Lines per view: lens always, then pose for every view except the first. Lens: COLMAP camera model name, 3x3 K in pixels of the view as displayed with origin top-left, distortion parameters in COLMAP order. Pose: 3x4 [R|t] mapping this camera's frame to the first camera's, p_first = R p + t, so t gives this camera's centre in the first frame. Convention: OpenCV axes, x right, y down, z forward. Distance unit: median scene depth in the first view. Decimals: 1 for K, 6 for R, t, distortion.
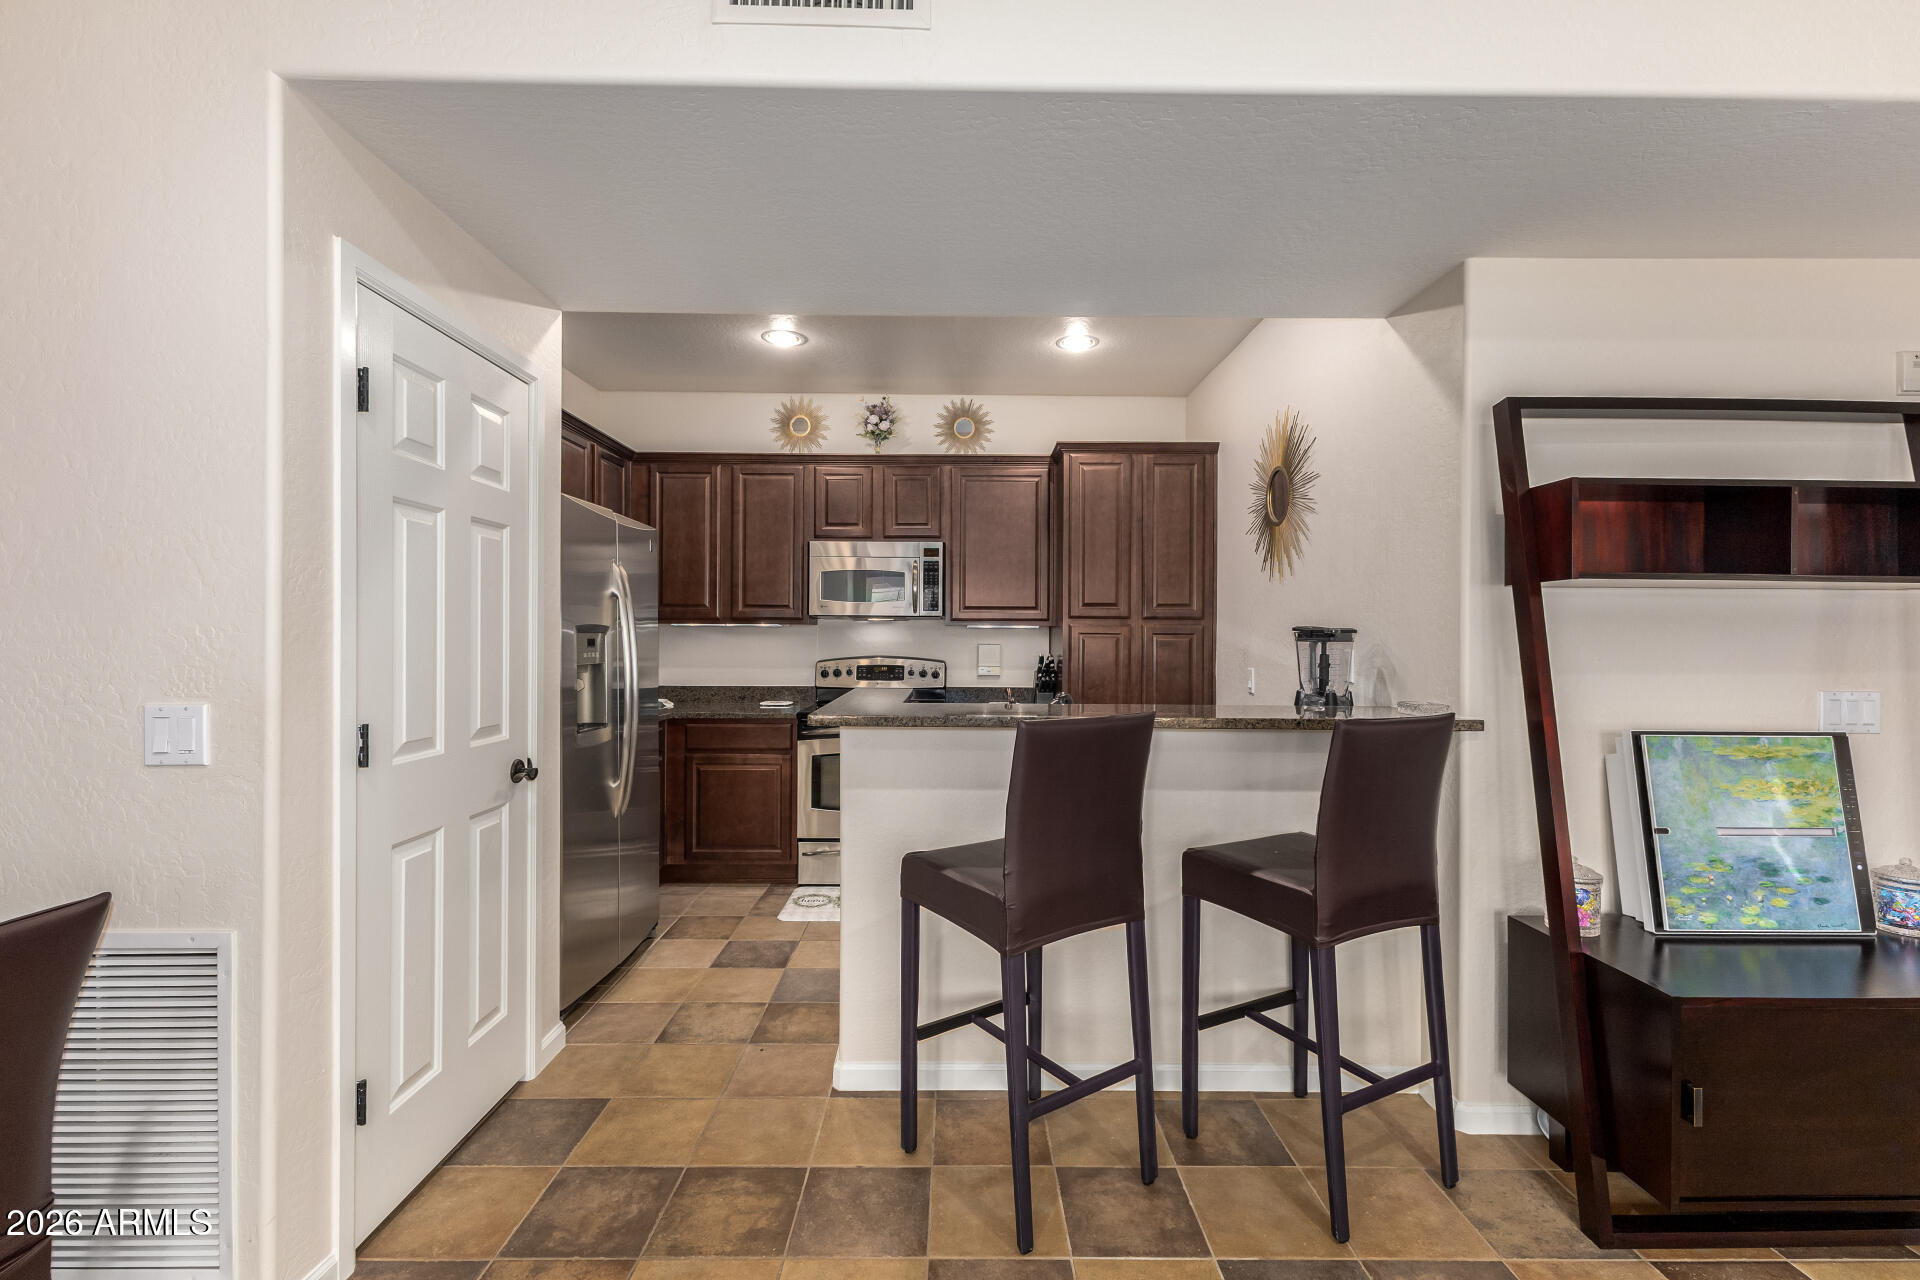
lens RADIAL K [[856.7, 0, 976.9], [0, 856.7, 642.5], [0, 0, 1]] dist [0.000628, -0.000058]
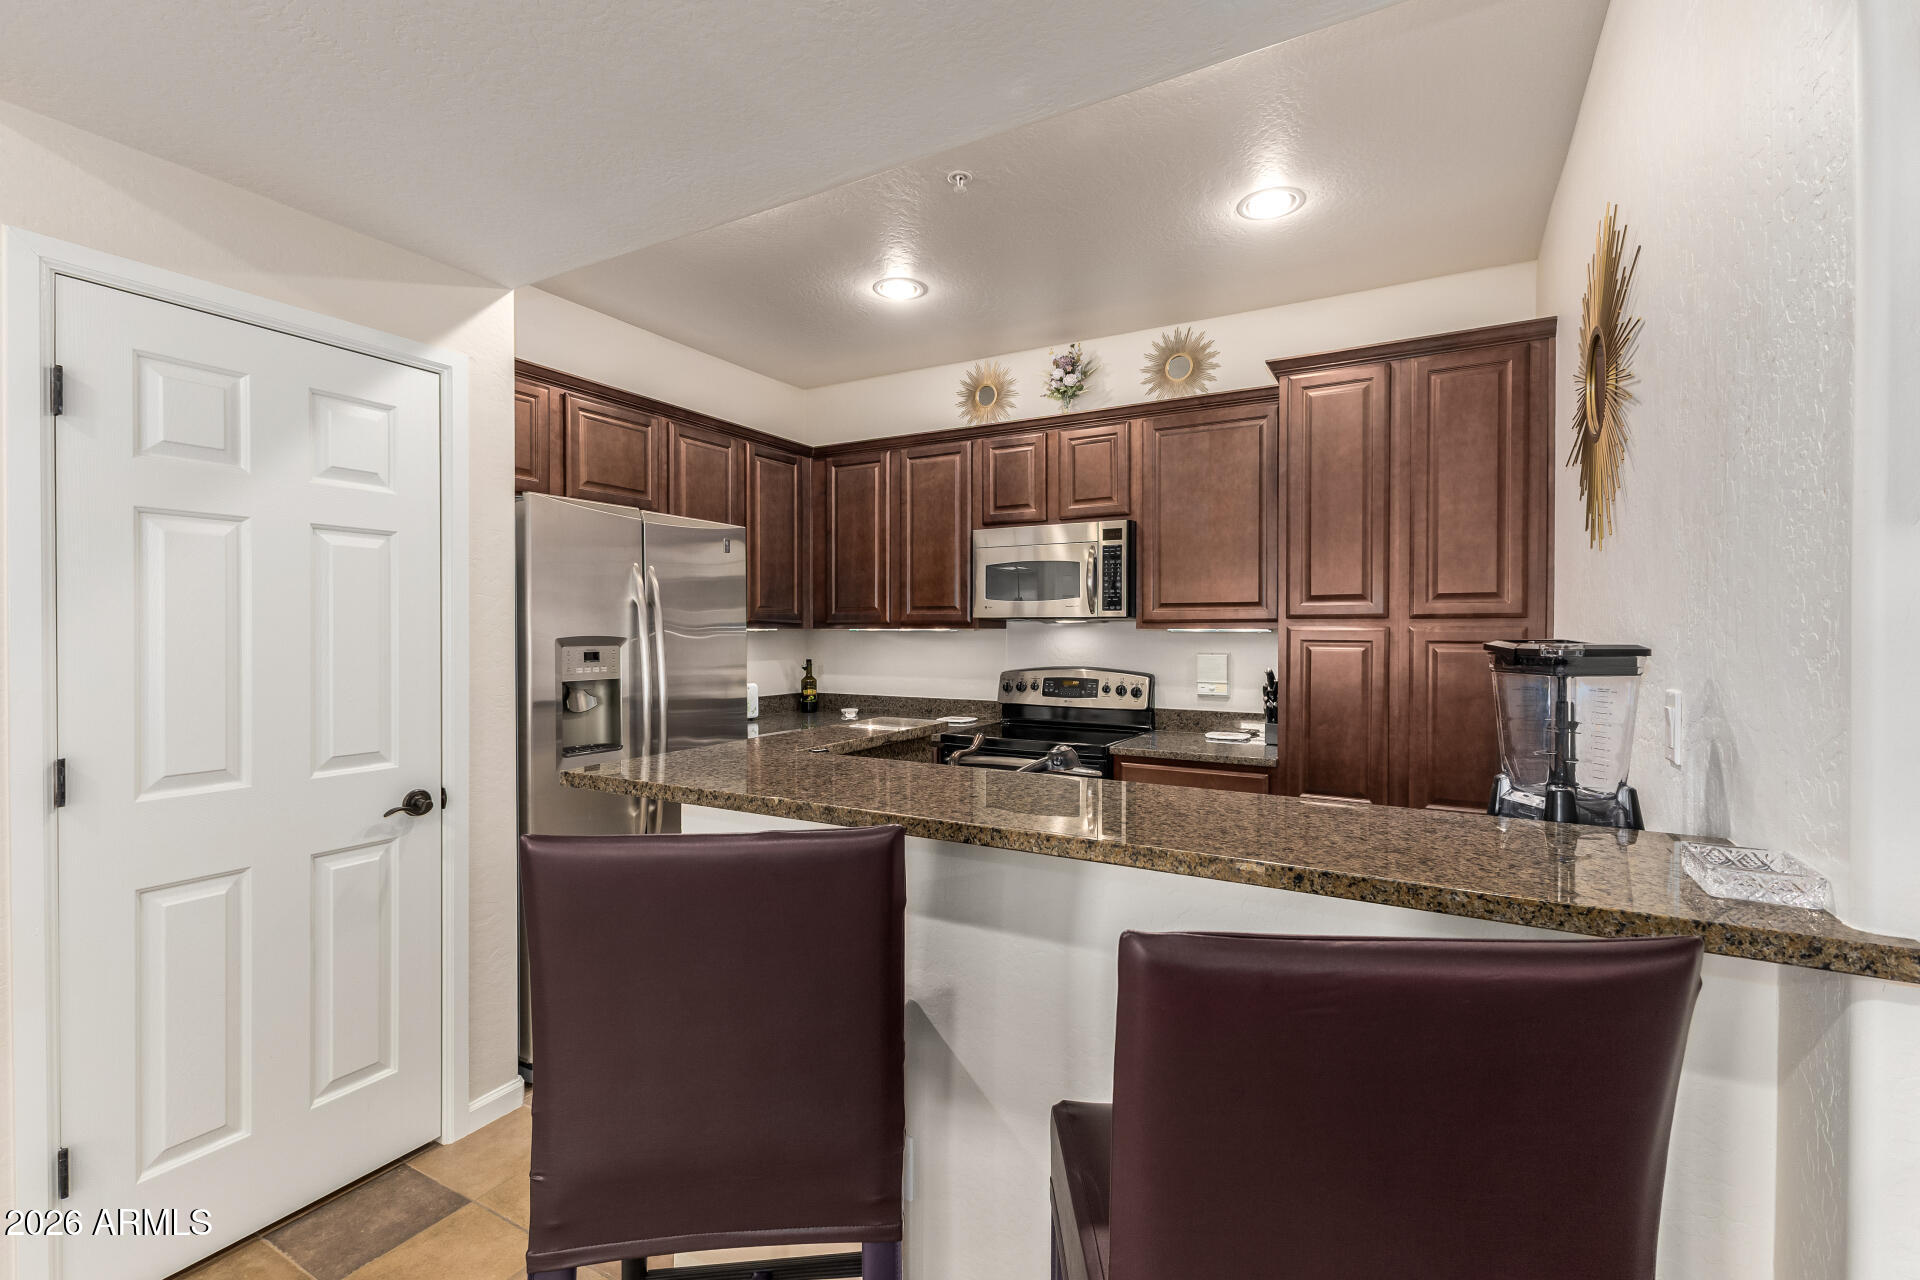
lens RADIAL K [[855.0, 0, 960.0], [0, 855.0, 640.0], [0, 0, 1]] dist [0.002692, 0.000403]
pose [[0.861051, 0.000986, -0.508518, 0.218946], [0.000587, 0.999996, 0.002933, -0.012732], [0.508519, -0.002824, 0.861046, 0.269686]]
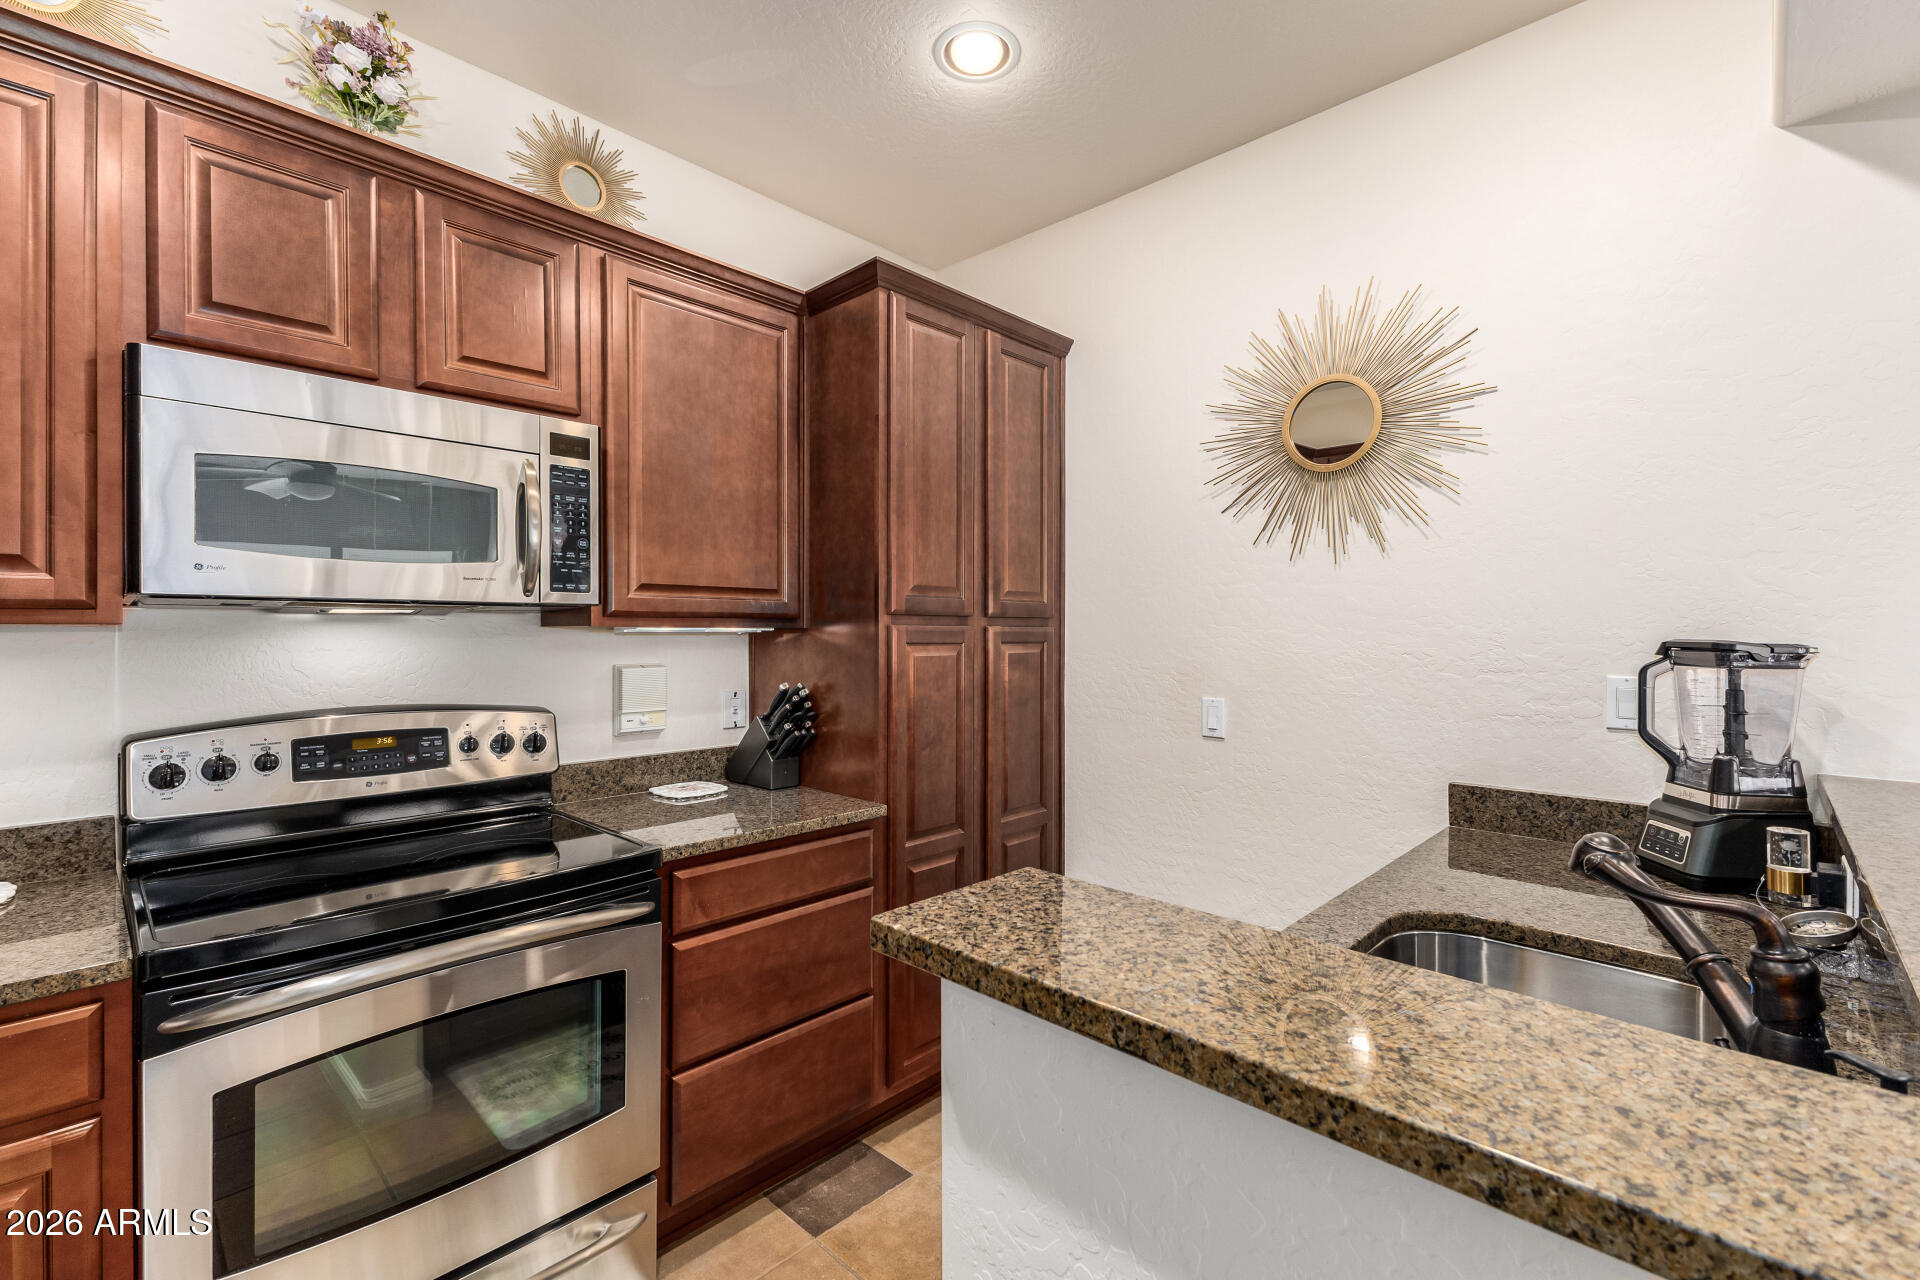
lens RADIAL K [[836.4, 0, 990.3], [0, 836.4, 635.7], [0, 0, 1]] dist [0.008403, -0.000878]
pose [[0.692835, -0.008424, 0.721047, -0.201138], [0.006793, 0.999964, 0.005156, -0.017008], [-0.721064, 0.001326, 0.692867, 0.584412]]
